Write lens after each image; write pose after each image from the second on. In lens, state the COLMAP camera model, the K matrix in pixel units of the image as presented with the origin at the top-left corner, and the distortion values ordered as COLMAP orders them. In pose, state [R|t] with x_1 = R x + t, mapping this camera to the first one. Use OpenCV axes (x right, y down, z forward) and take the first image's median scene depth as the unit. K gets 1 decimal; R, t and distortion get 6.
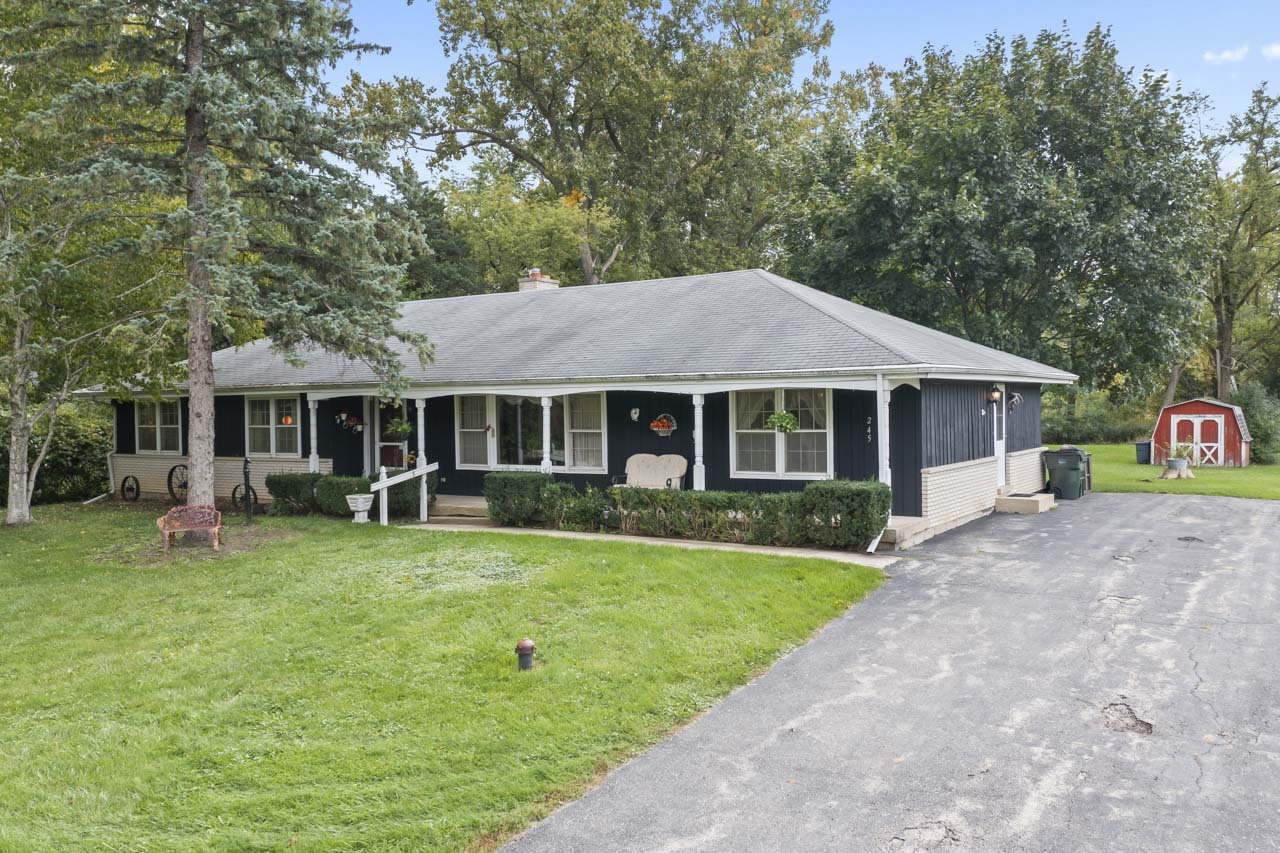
lens RADIAL K [[1033.8, 0, 661.8], [0, 1033.8, 411.7], [0, 0, 1]] dist [-0.002084, 0.010664]
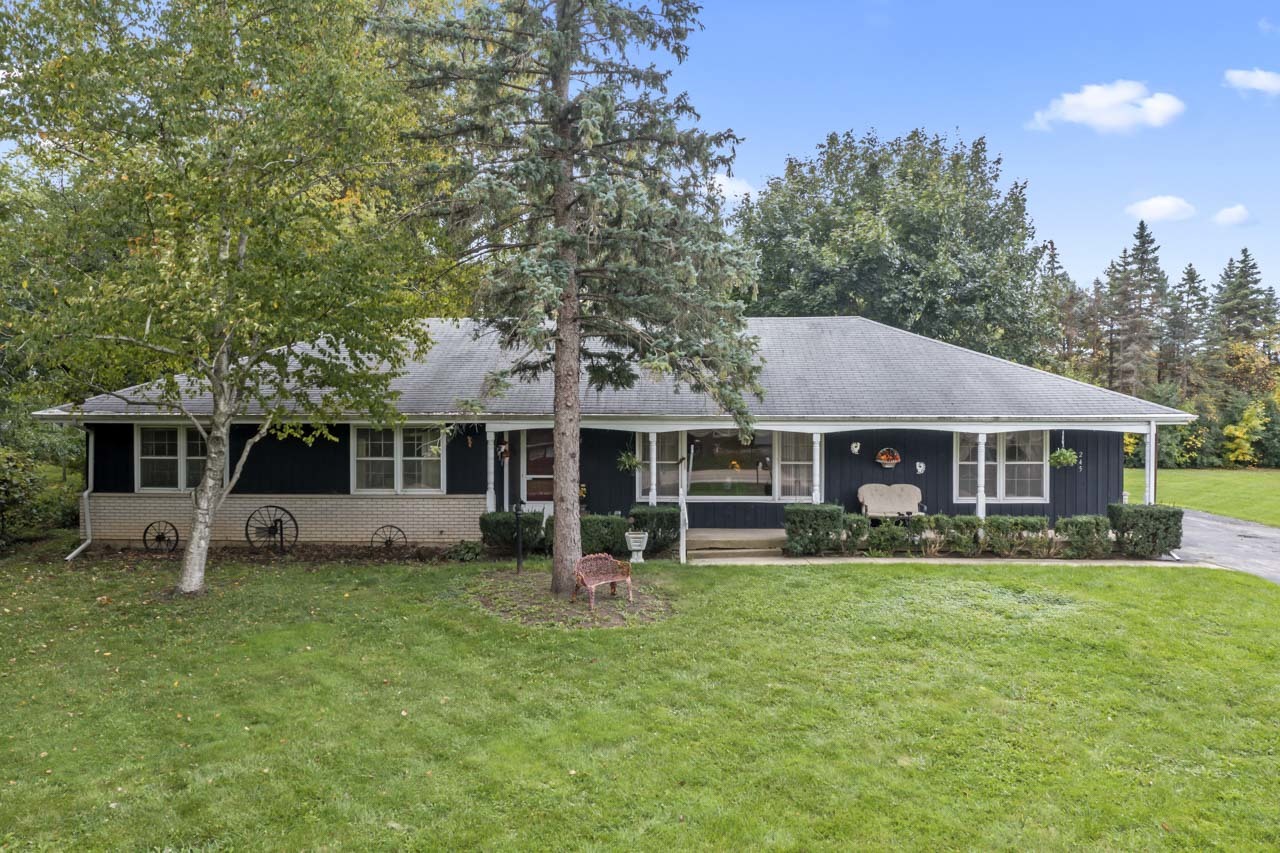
lens RADIAL K [[979.8, 0, 638.1], [0, 979.8, 427.9], [0, 0, 1]] dist [-0.005006, 0.000261]
pose [[0.868109, 0.013956, 0.496177, -0.755030], [-0.009035, 0.999883, -0.012316, -0.003952], [-0.496291, 0.006209, 0.868134, 0.225426]]
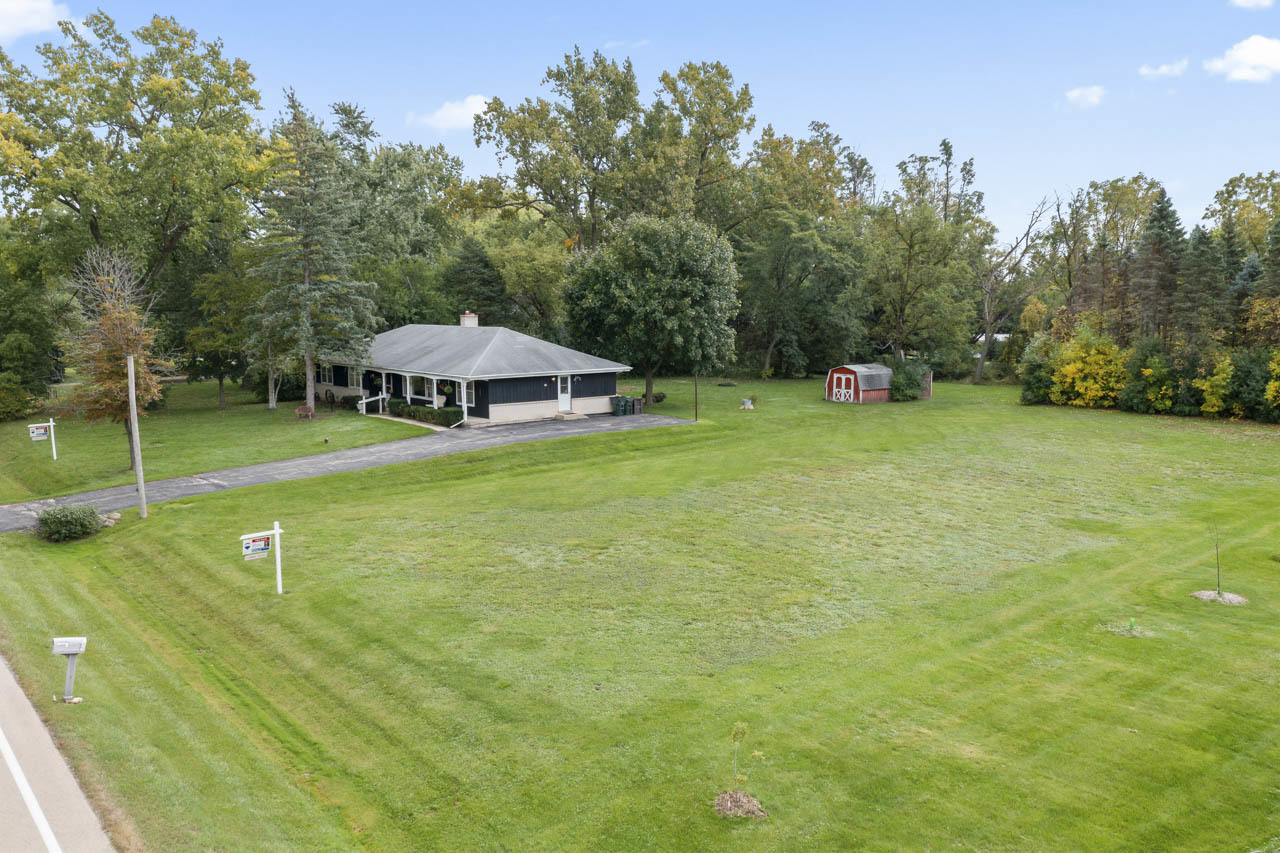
lens RADIAL K [[1033.8, 0, 673.6], [0, 1033.8, 411.8], [0, 0, 1]] dist [-0.002084, 0.010664]
pose [[0.955608, 0.047448, -0.290796, 1.557321], [-0.015495, 0.993676, 0.111214, -0.266303], [0.294234, -0.101771, 0.950299, -1.735505]]
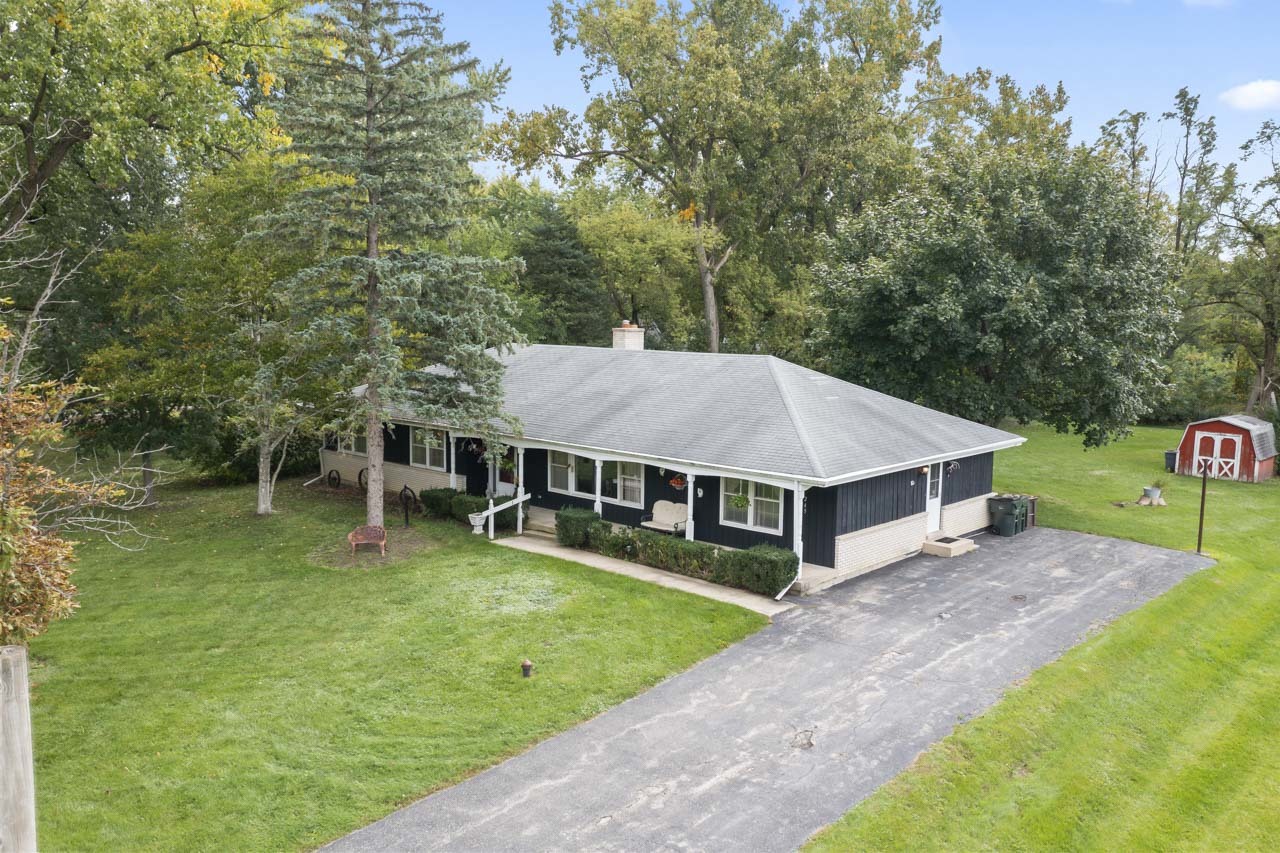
lens RADIAL K [[1033.8, 0, 679.1], [0, 1033.8, 410.6], [0, 0, 1]] dist [-0.002084, 0.010664]
pose [[0.986759, 0.049389, -0.154492, 0.221250], [-0.034114, 0.994402, 0.100006, -0.232105], [0.158567, -0.093412, 0.982920, -0.410092]]
